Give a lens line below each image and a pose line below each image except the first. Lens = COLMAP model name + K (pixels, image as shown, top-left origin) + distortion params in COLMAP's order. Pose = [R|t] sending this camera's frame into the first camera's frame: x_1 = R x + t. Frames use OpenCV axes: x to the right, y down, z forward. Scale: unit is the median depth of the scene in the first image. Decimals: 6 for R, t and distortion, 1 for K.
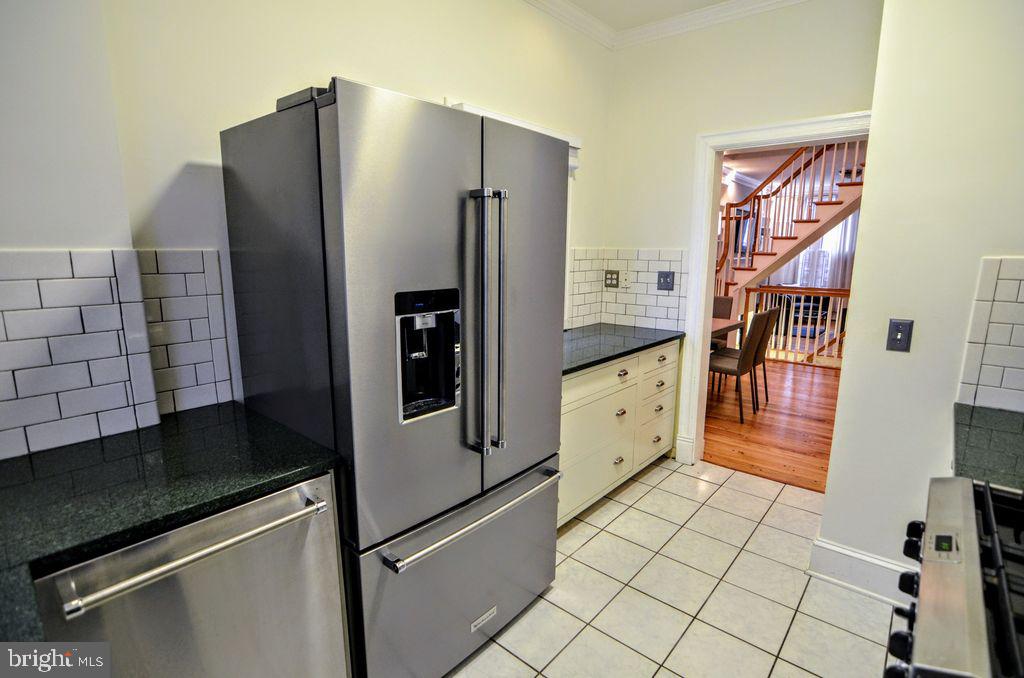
lens RADIAL K [[503.5, 0, 518.8], [0, 503.5, 343.3], [0, 0, 1]] dist [-0.011321, 0.003634]
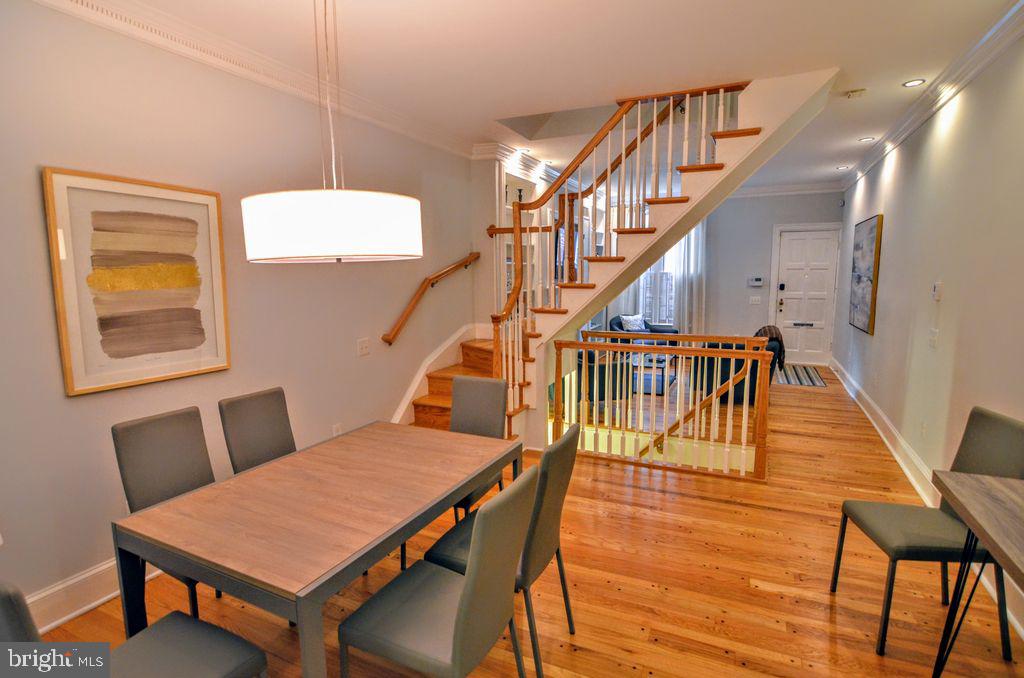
lens RADIAL K [[536.9, 0, 511.2], [0, 536.9, 339.2], [0, 0, 1]] dist [0.000374, -0.000017]
pose [[0.966289, -0.046045, 0.253310, 0.235154], [0.060273, 0.996994, -0.048690, -0.083991], [-0.250307, 0.062317, 0.966159, 0.385362]]
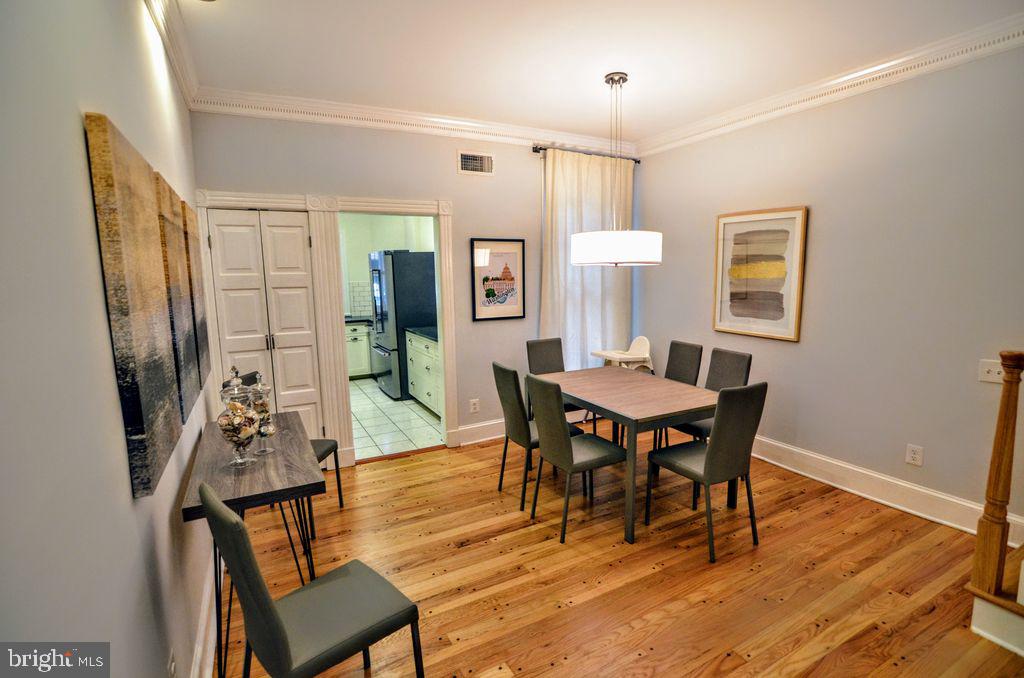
lens RADIAL K [[503.5, 0, 518.3], [0, 503.5, 339.7], [0, 0, 1]] dist [-0.011321, 0.003634]
pose [[-0.376590, 0.129973, -0.917217, 0.729788], [-0.158589, 0.966447, 0.202062, -0.159581], [0.912705, 0.221555, -0.343342, 0.787851]]
